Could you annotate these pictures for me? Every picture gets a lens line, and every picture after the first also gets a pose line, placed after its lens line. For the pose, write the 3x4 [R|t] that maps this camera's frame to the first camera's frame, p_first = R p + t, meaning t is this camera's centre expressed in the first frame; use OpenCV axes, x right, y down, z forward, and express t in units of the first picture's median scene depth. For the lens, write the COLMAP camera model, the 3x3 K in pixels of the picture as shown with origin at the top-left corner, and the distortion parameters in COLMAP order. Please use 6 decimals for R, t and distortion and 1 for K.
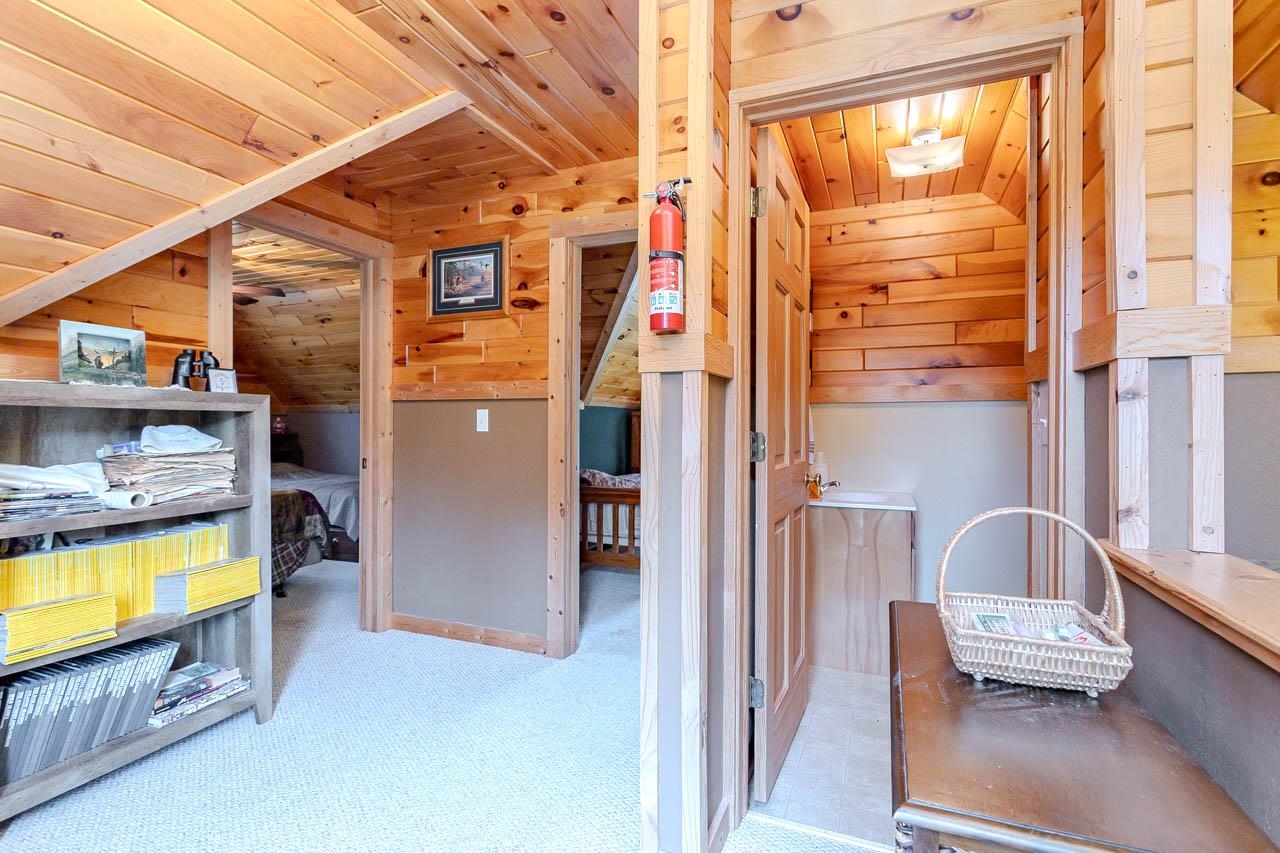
lens RADIAL K [[609.5, 0, 636.9], [0, 609.5, 424.8], [0, 0, 1]] dist [-0.002060, 0.000797]
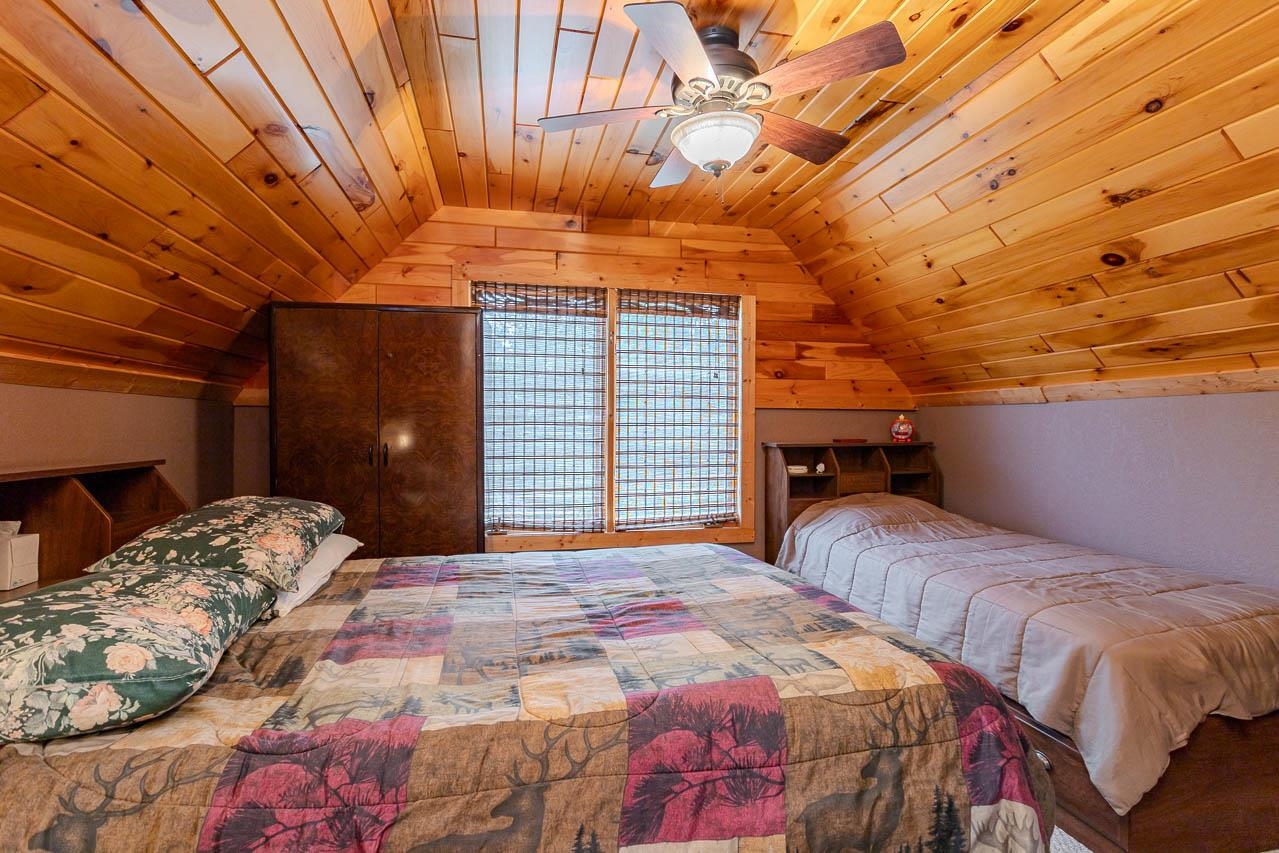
lens RADIAL K [[601.4, 0, 637.2], [0, 601.4, 423.2], [0, 0, 1]] dist [0.000074, 0.001168]
pose [[0.570967, 0.000297, -0.820973, -0.451340], [-0.005426, 0.999979, -0.003412, -0.001275], [0.820955, 0.006403, 0.570957, 0.802838]]
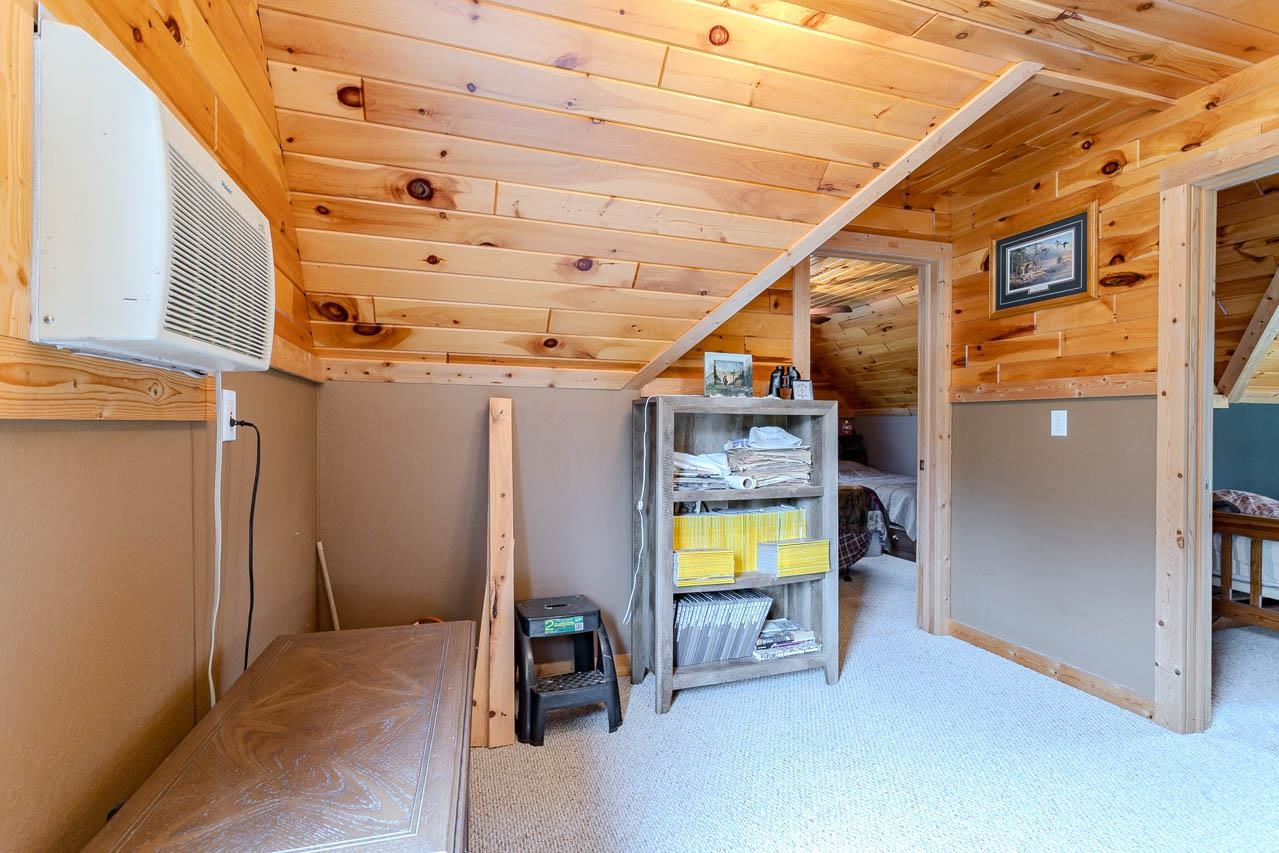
lens RADIAL K [[608.6, 0, 641.2], [0, 608.6, 419.1], [0, 0, 1]] dist [-0.000942, 0.001331]
pose [[0.653034, -0.004812, -0.757313, 0.015654], [-0.005630, 0.999921, -0.011208, 0.000232], [0.757308, 0.011583, 0.652956, -0.019168]]
